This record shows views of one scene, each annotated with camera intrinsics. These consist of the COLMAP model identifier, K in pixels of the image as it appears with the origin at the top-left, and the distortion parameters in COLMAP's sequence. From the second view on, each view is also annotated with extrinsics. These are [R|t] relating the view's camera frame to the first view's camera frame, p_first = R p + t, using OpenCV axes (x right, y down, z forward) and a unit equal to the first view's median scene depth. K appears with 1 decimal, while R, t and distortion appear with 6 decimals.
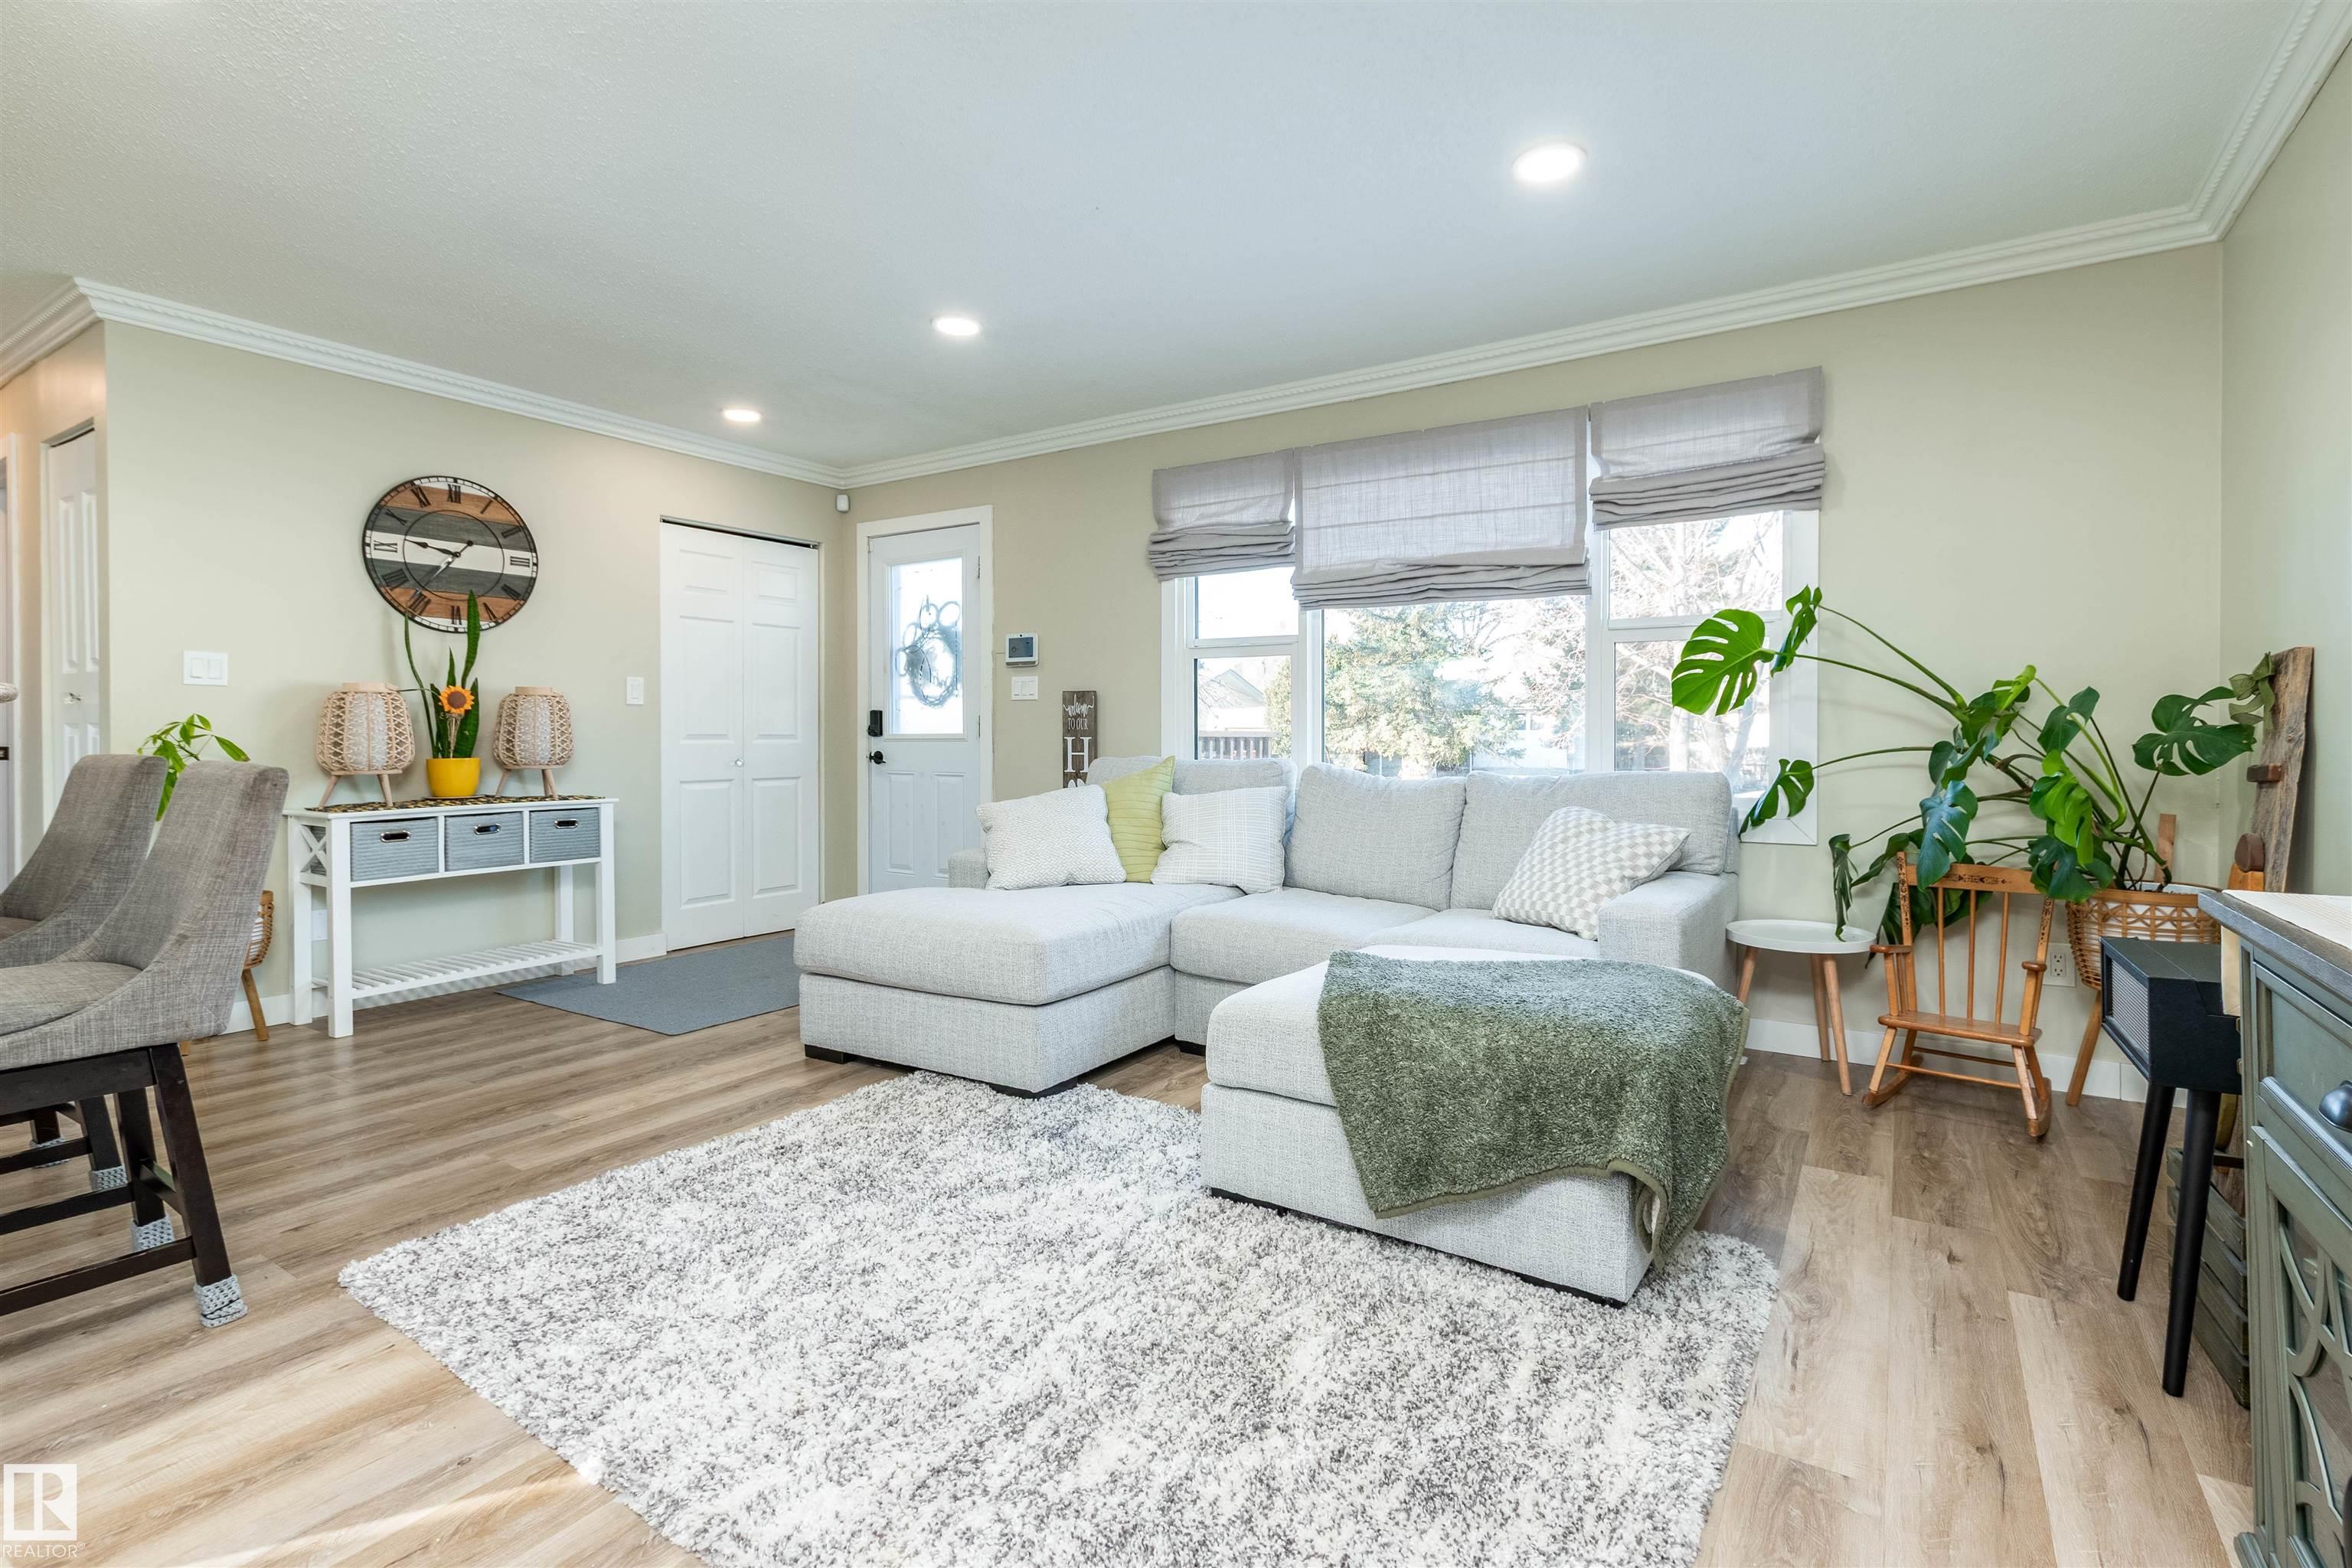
lens RADIAL K [[1108.4, 0, 1206.7], [0, 1108.4, 745.0], [0, 0, 1]] dist [0.002905, 0.001005]
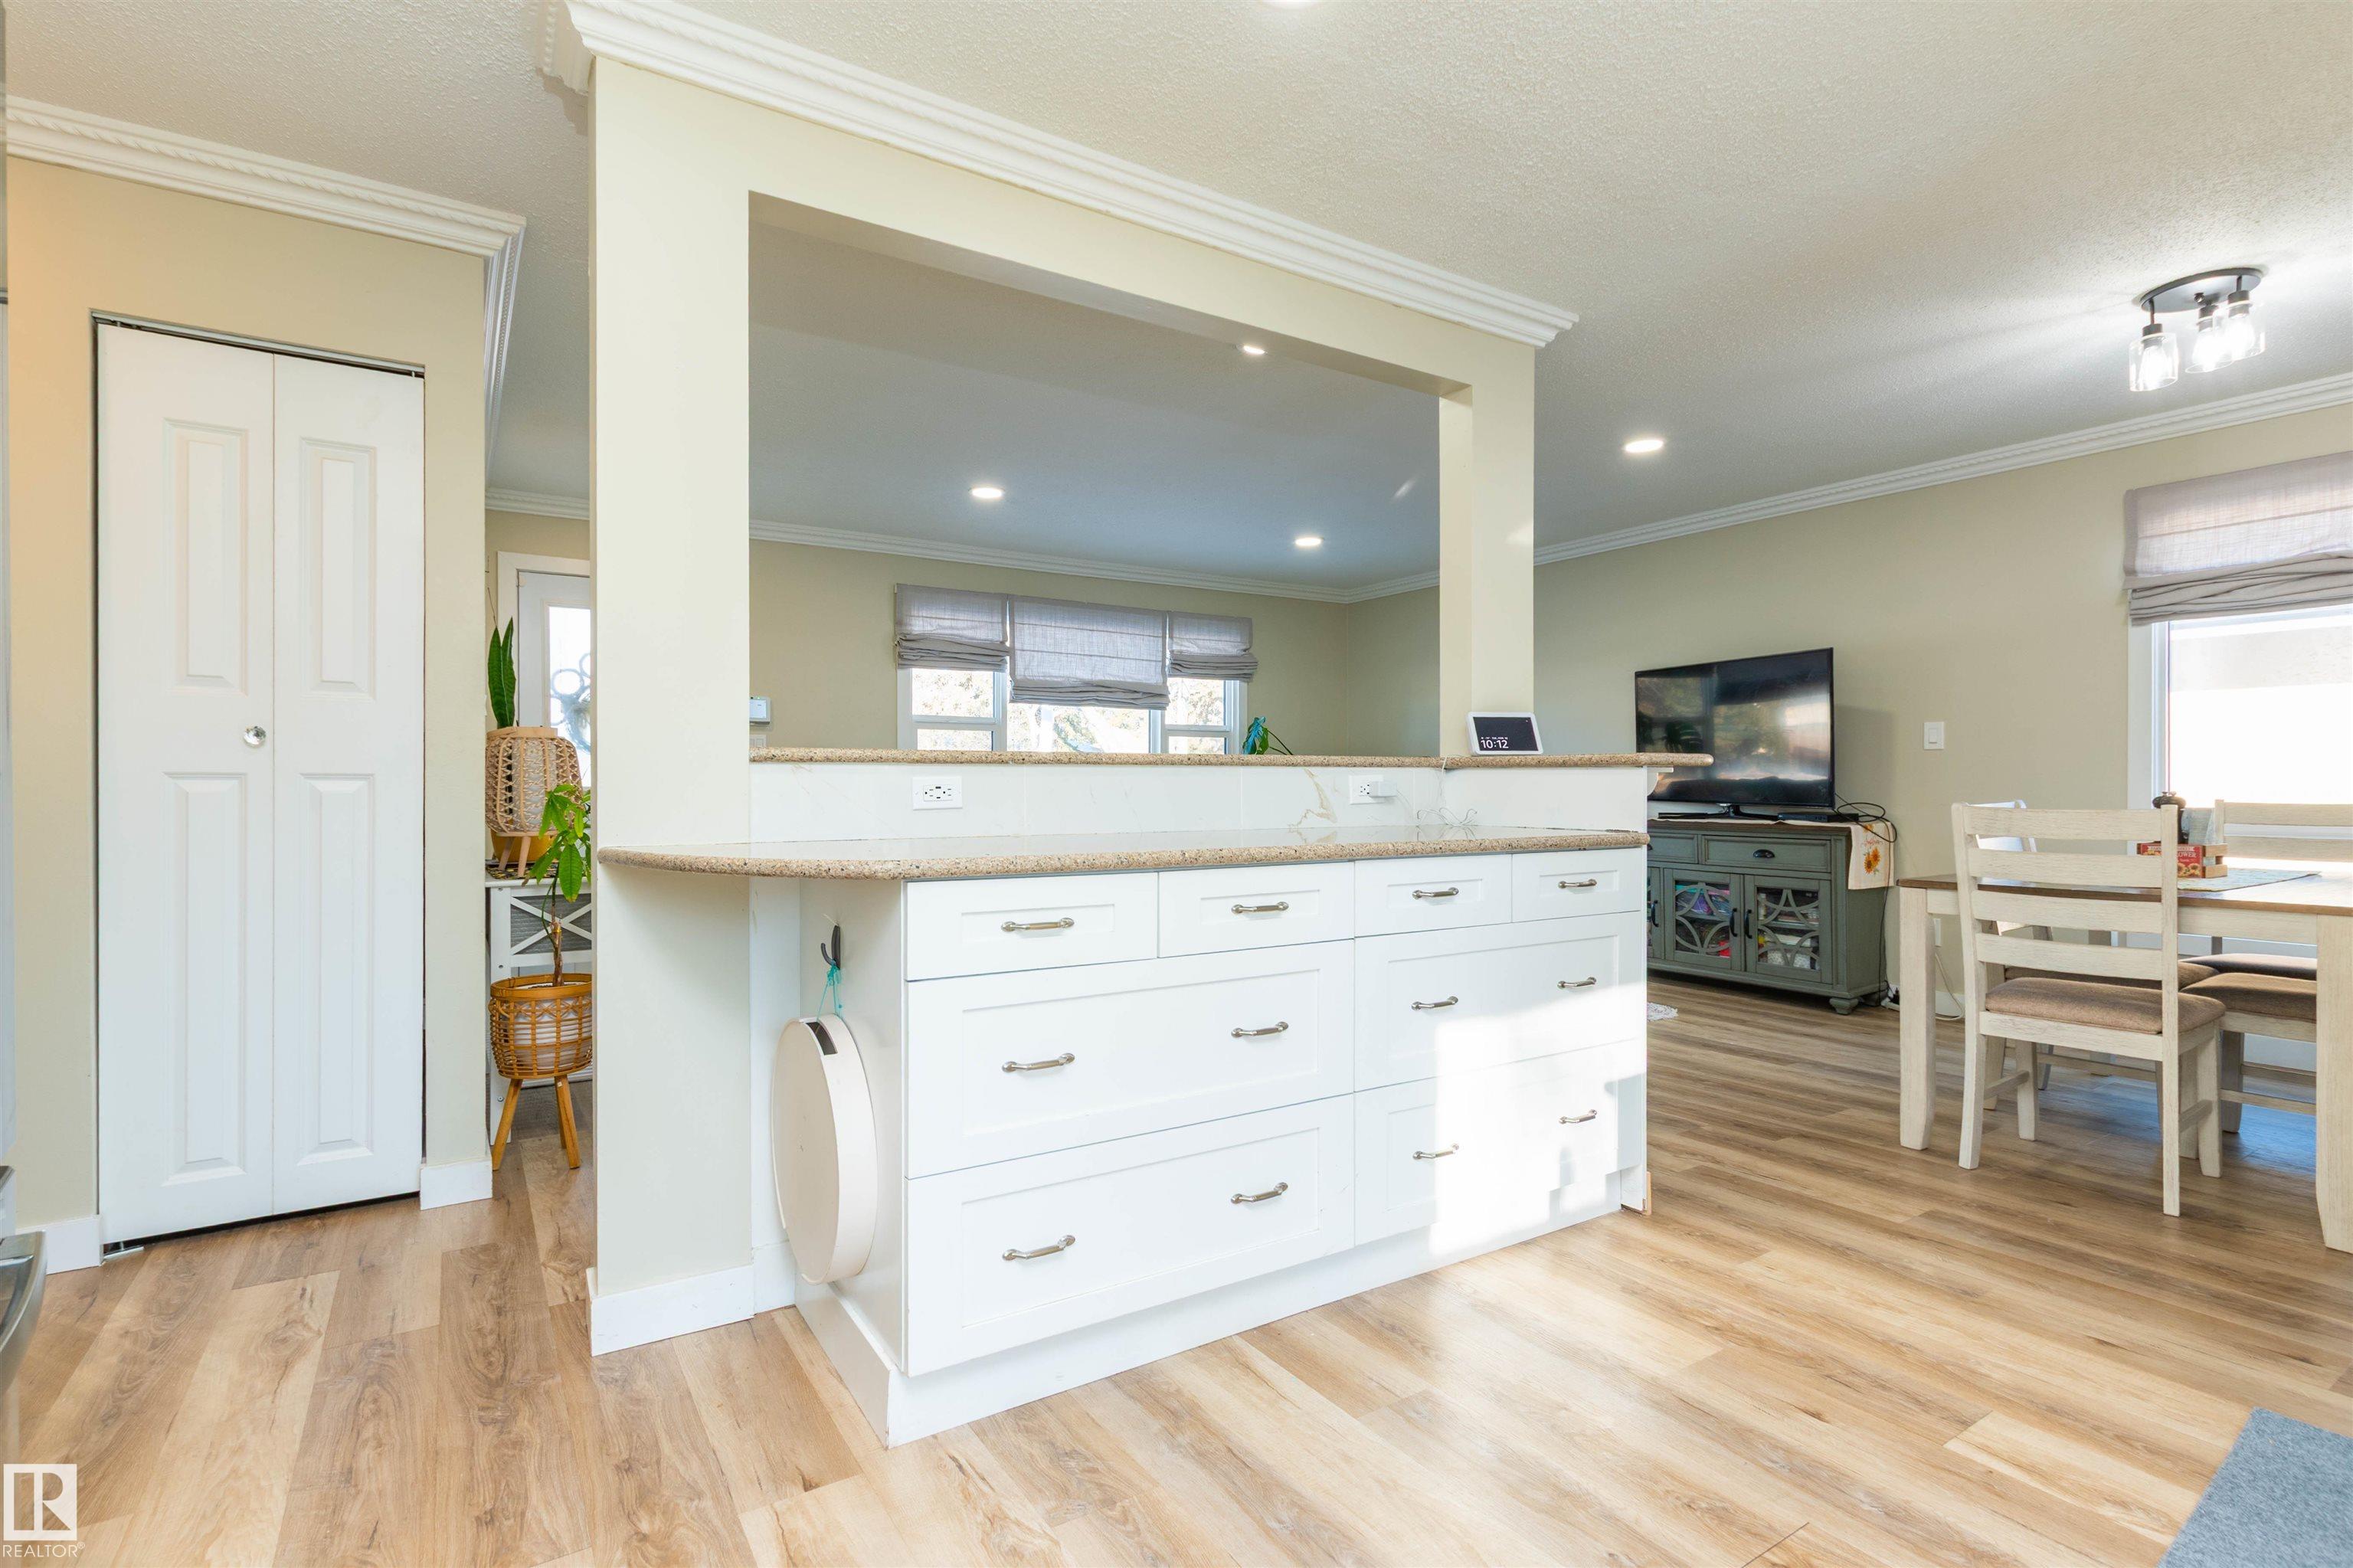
lens RADIAL K [[1090.6, 0, 1134.8], [0, 1090.6, 781.7], [0, 0, 1]] dist [-0.000518, -0.006973]
pose [[0.438684, -0.000495, 0.898641, -1.350262], [0.011362, 0.999923, -0.004996, -0.004695], [-0.898570, 0.012402, 0.438656, 0.225463]]
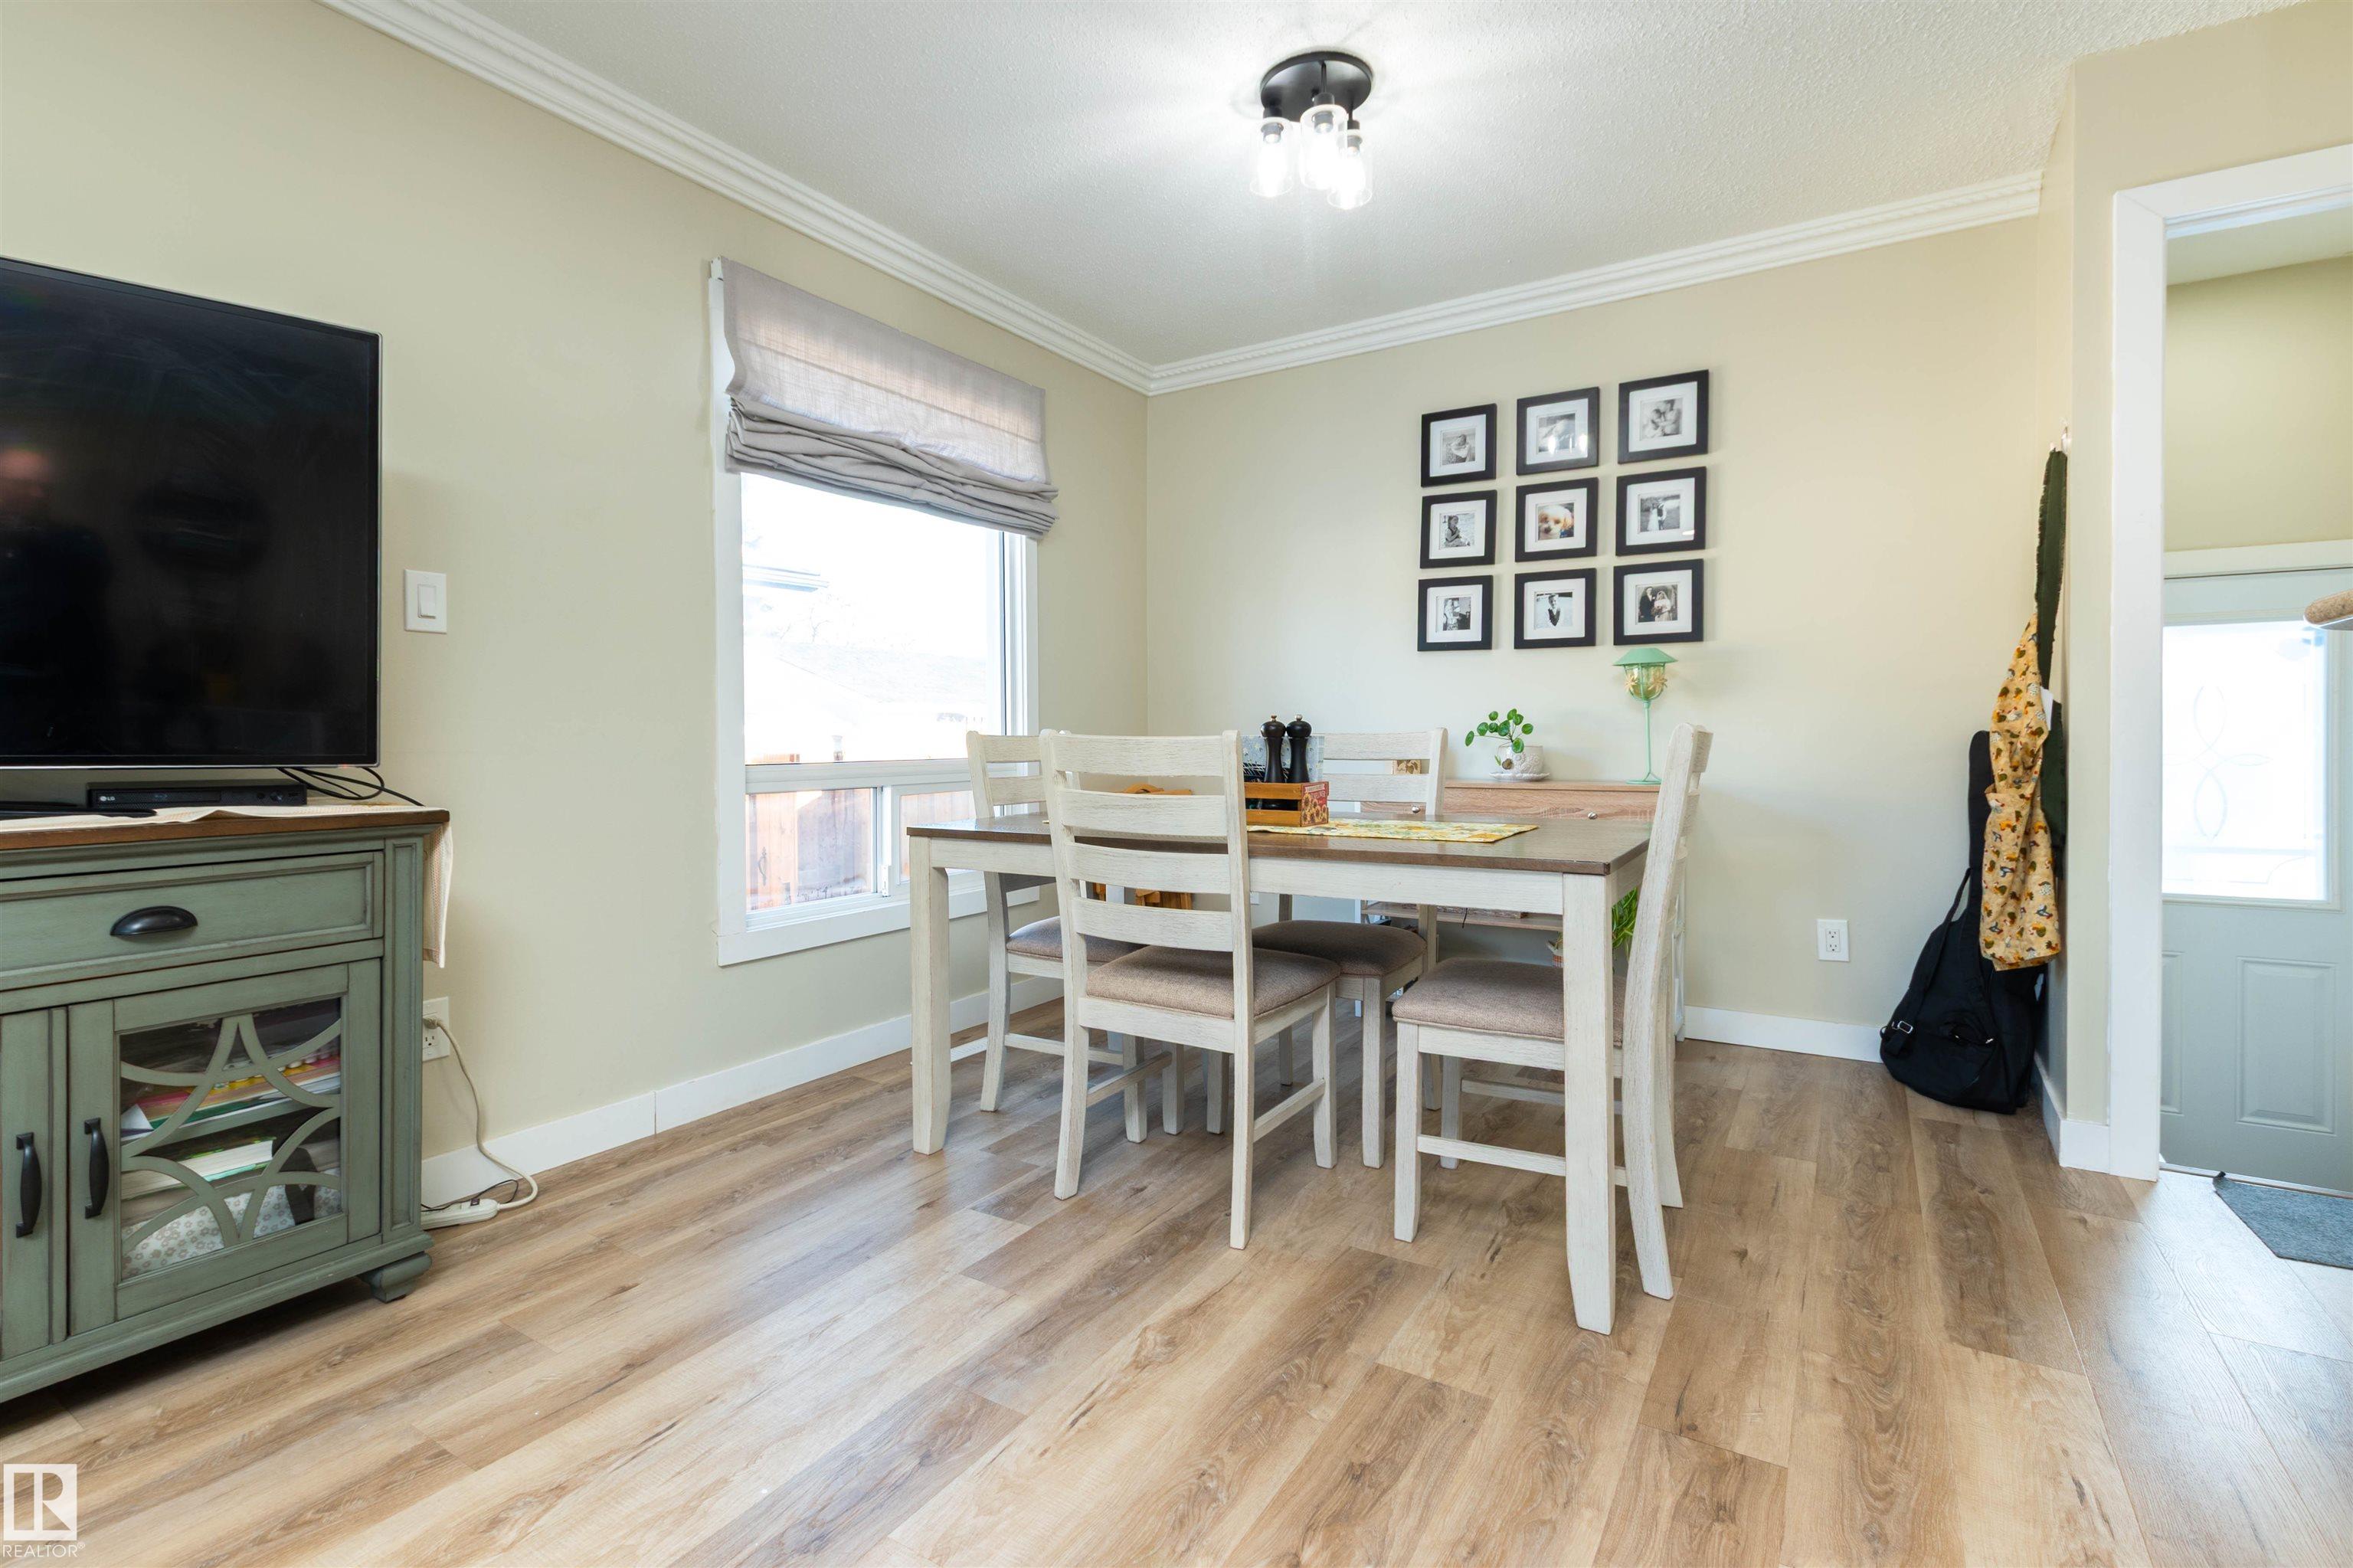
lens RADIAL K [[1101.5, 0, 1131.1], [0, 1101.5, 750.0], [0, 0, 1]] dist [0.012328, -0.007152]
pose [[-0.999871, 0.001632, 0.015982, -0.197532], [0.002031, 0.999687, 0.024948, 0.011328], [-0.015936, 0.024978, -0.999561, 0.527321]]
